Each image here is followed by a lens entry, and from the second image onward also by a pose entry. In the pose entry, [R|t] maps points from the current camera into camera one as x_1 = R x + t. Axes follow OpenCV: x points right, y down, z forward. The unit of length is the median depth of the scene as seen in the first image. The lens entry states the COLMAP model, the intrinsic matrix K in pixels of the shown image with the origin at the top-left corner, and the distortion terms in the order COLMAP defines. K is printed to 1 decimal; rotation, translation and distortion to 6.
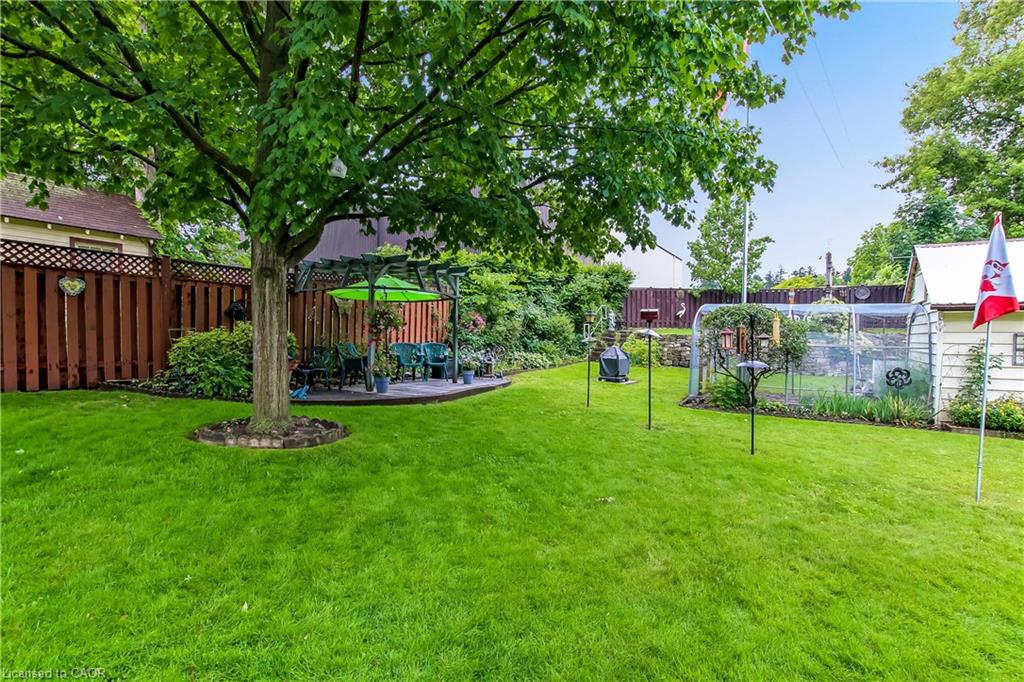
lens RADIAL K [[492.8, 0, 509.9], [0, 492.8, 346.4], [0, 0, 1]] dist [-0.018614, 0.006604]
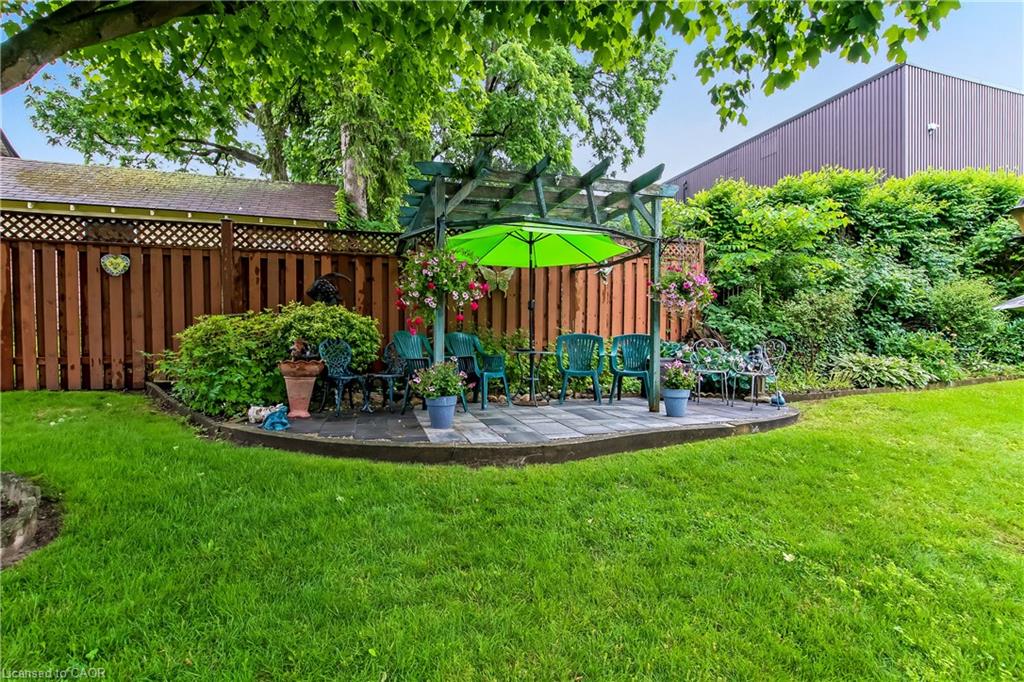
lens RADIAL K [[492.8, 0, 509.9], [0, 492.8, 346.4], [0, 0, 1]] dist [-0.018614, 0.006604]
pose [[0.773401, -0.002353, -0.633912, 0.107381], [-0.003443, 0.999963, -0.007913, 0.014529], [0.633907, 0.008303, 0.773364, 0.614702]]
